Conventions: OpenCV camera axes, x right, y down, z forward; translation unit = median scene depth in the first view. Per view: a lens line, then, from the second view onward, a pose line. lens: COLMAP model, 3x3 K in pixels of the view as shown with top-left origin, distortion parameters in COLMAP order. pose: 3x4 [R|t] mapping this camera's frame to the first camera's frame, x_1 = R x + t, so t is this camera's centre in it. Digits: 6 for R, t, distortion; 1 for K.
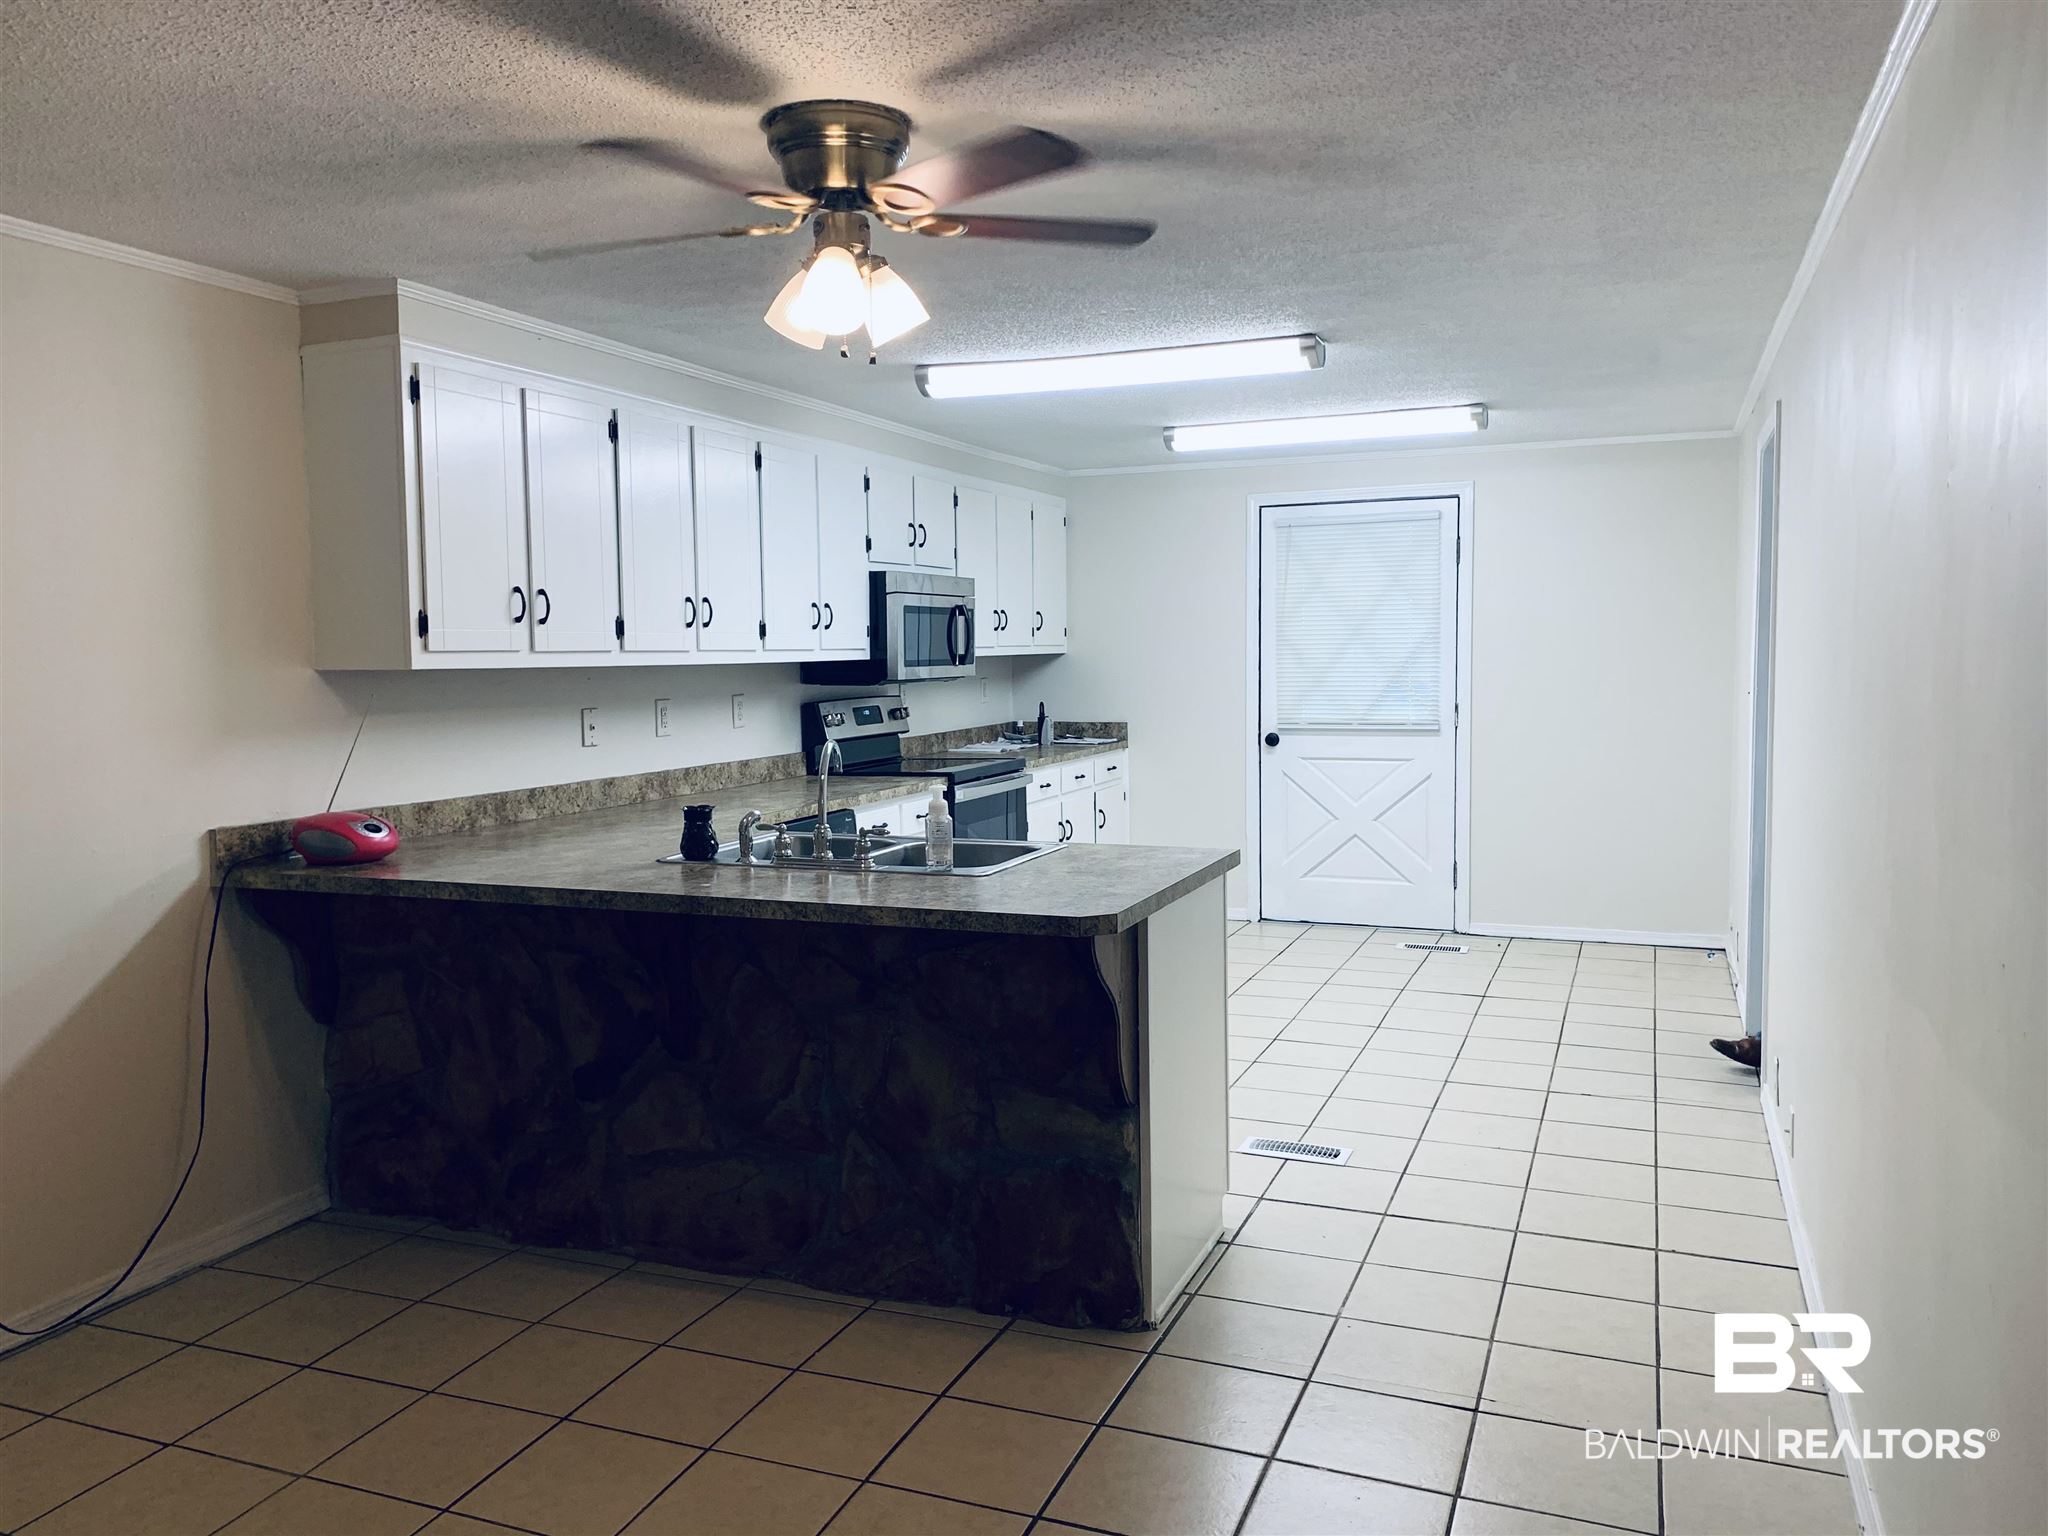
lens RADIAL K [[1553.1, 0, 1024.0], [0, 1553.1, 768.0], [0, 0, 1]] dist [0.080751, -0.170394]
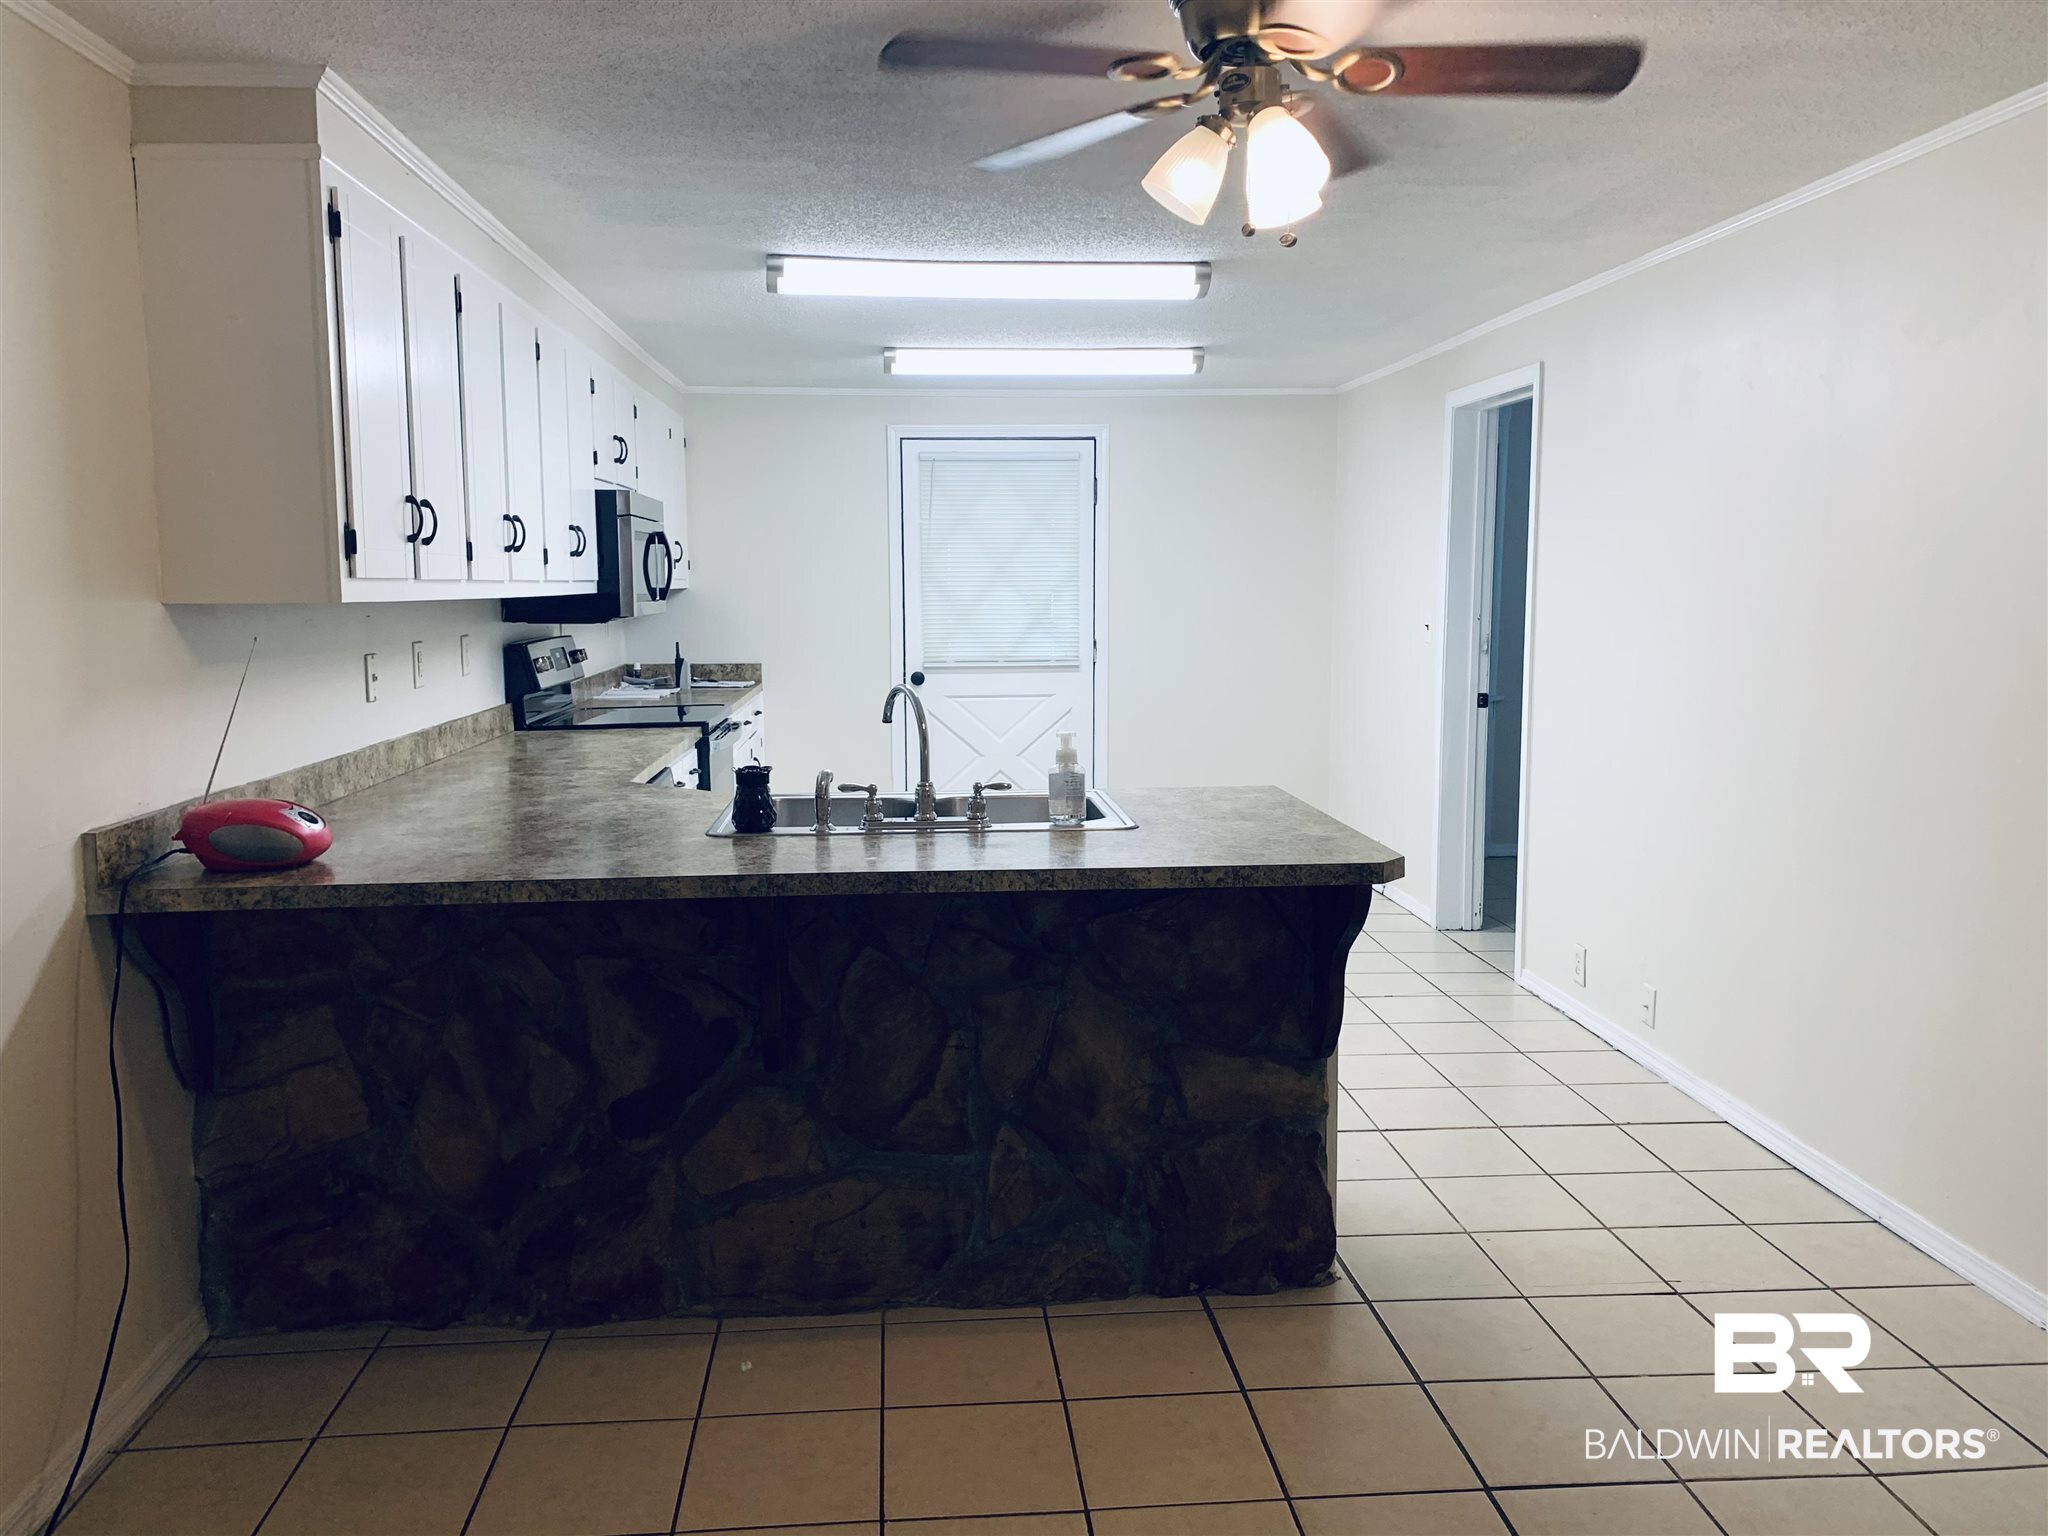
lens RADIAL K [[1555.7, 0, 1023.0], [0, 1555.7, 762.2], [0, 0, 1]] dist [0.072943, -0.104149]
pose [[0.896909, -0.045010, 0.439919, -0.443003], [0.030038, 0.998710, 0.040940, -0.007999], [-0.441195, -0.023505, 0.897104, 0.188254]]
